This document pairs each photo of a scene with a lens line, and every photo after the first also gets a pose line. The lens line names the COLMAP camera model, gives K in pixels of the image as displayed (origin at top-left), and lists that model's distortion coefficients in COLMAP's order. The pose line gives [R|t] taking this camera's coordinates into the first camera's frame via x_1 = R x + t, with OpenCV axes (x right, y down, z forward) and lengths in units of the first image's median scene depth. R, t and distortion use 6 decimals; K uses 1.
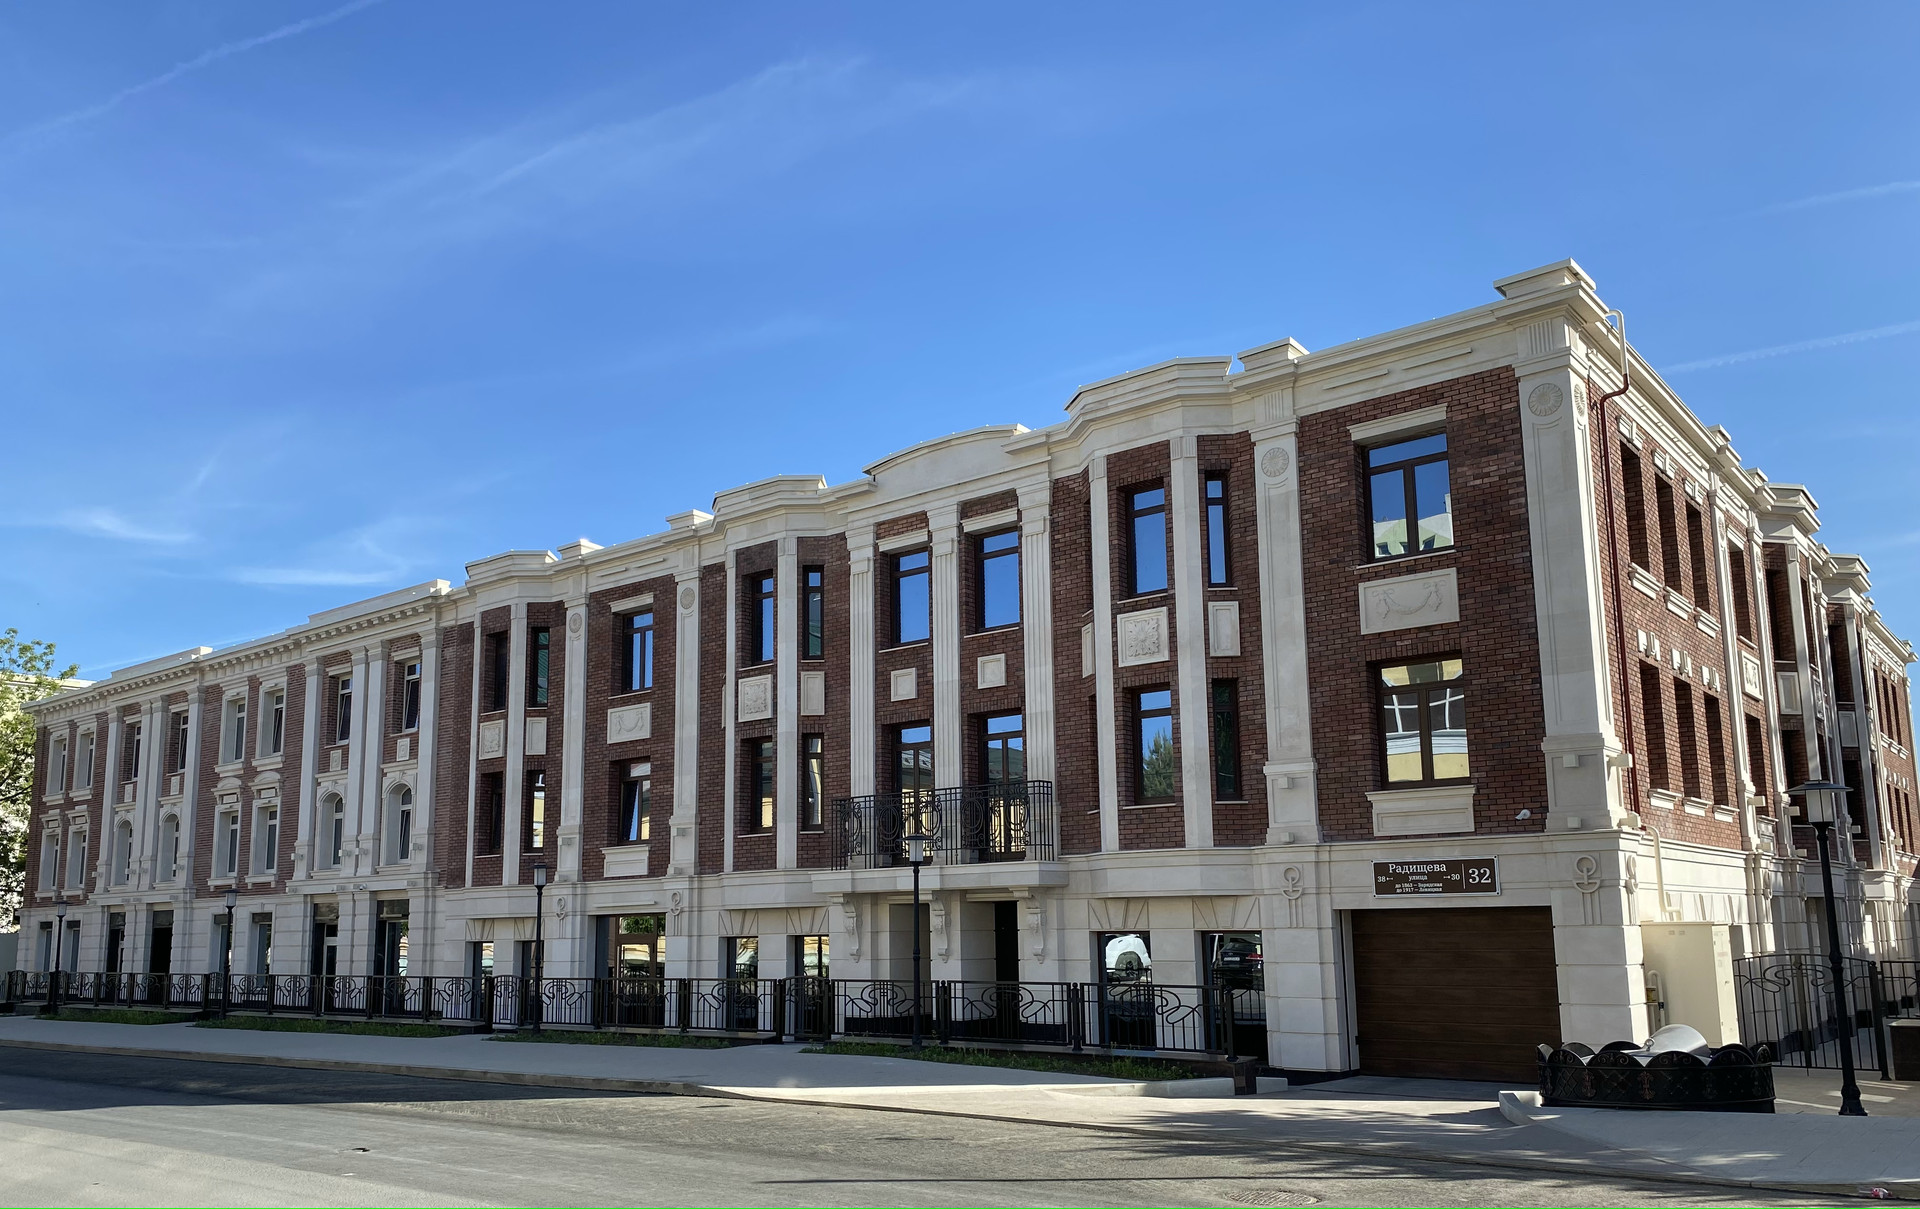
lens RADIAL K [[1428.5, 0, 953.9], [0, 1428.5, 696.4], [0, 0, 1]] dist [0.037225, -0.000912]
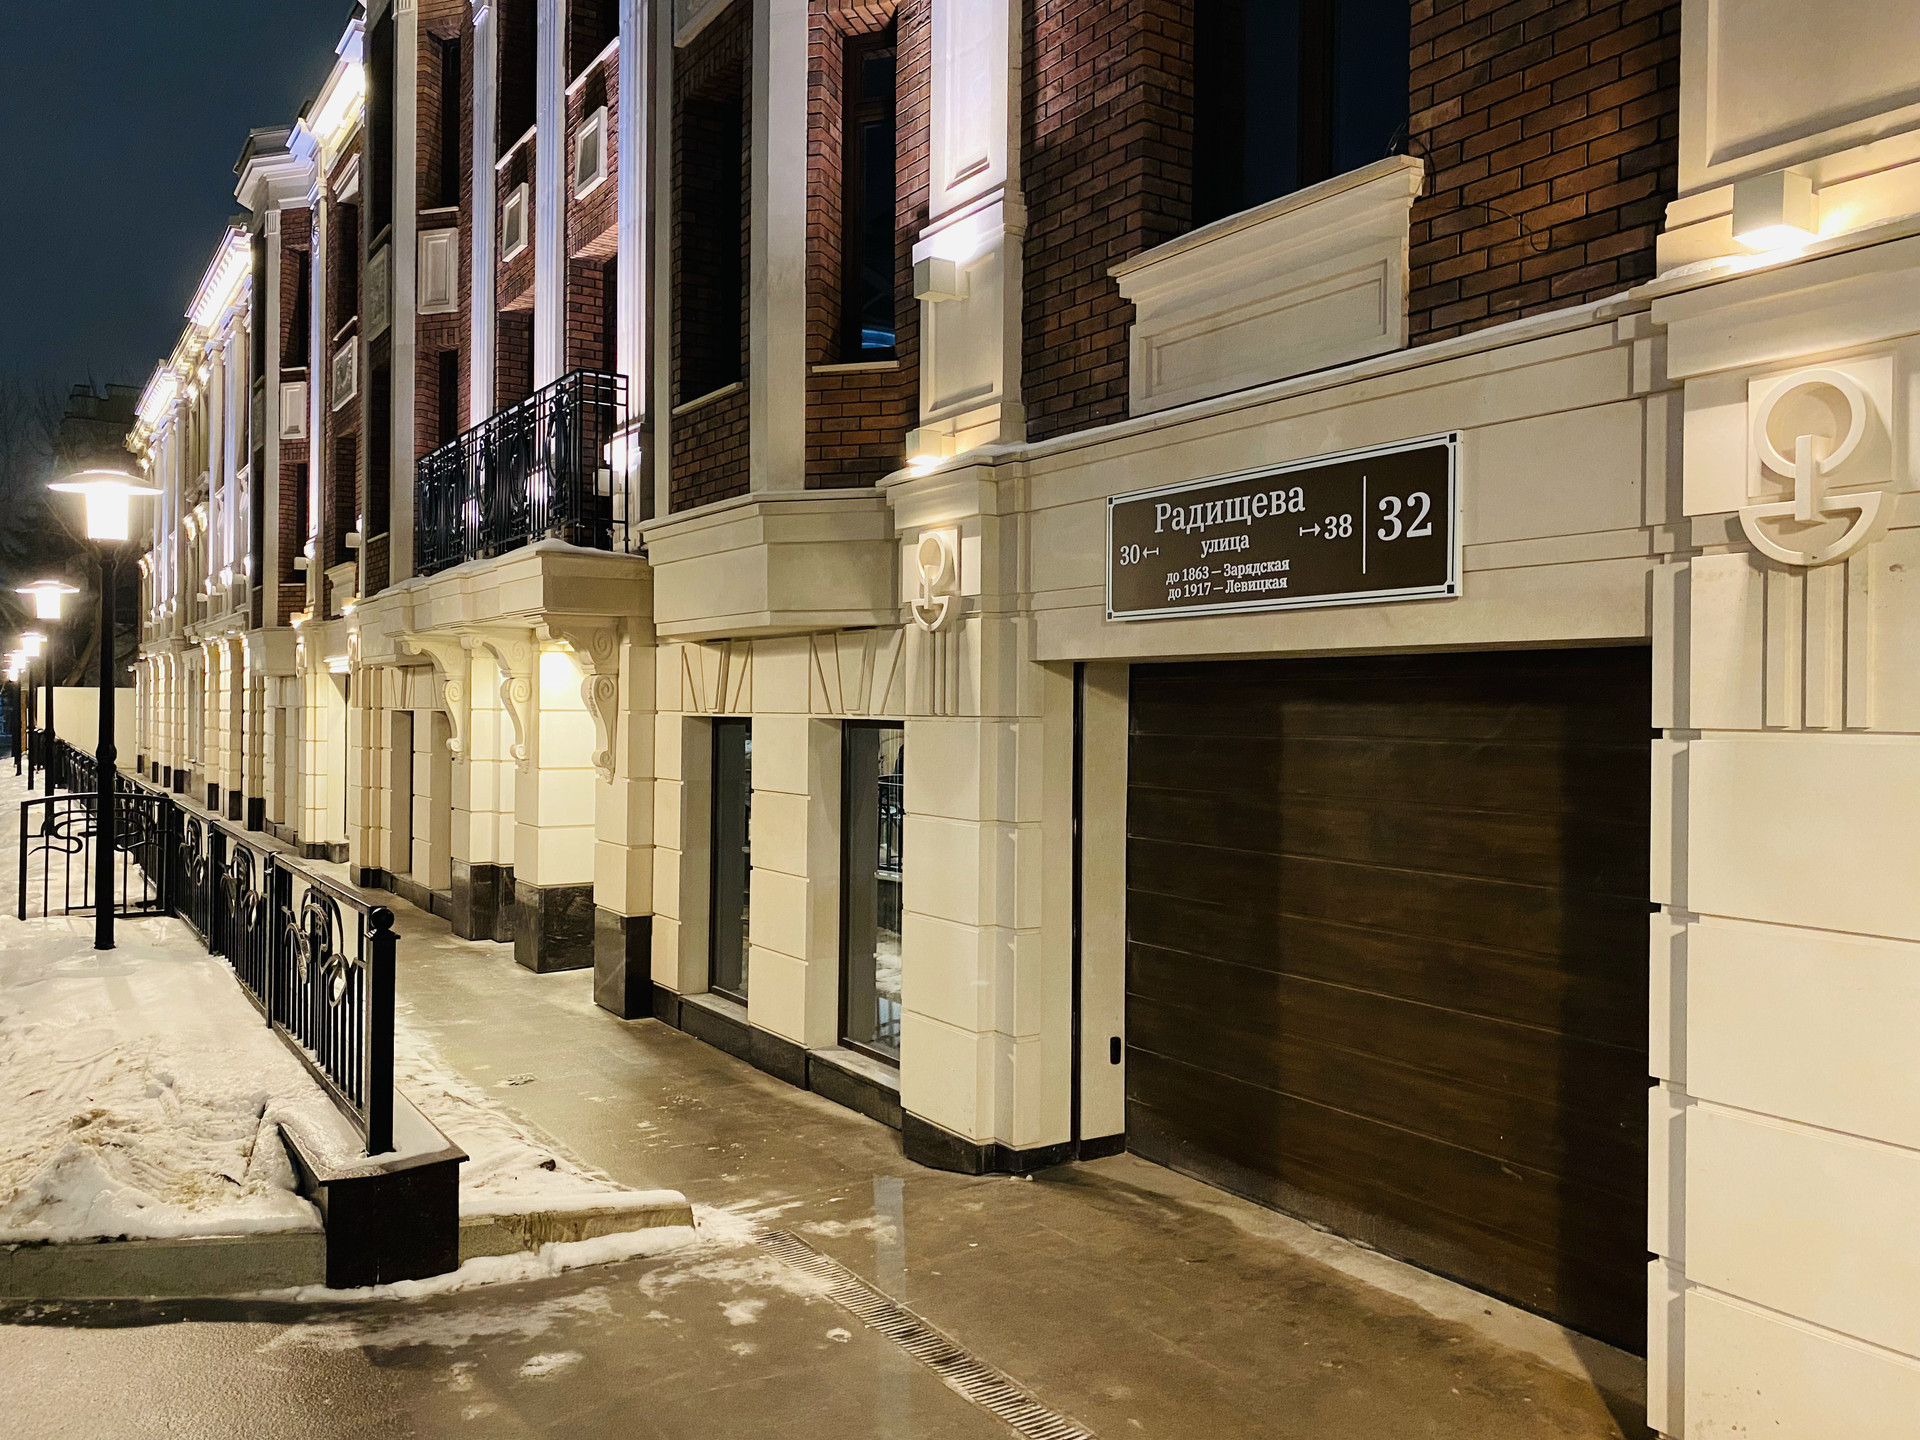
lens RADIAL K [[1445.1, 0, 960.0], [0, 1445.1, 720.0], [0, 0, 1]] dist [0.037323, -0.057796]
pose [[0.954067, 0.023389, -0.298680, 0.326594], [0.026985, 0.986187, 0.163423, 0.102762], [0.298376, -0.163976, 0.940257, 0.652685]]
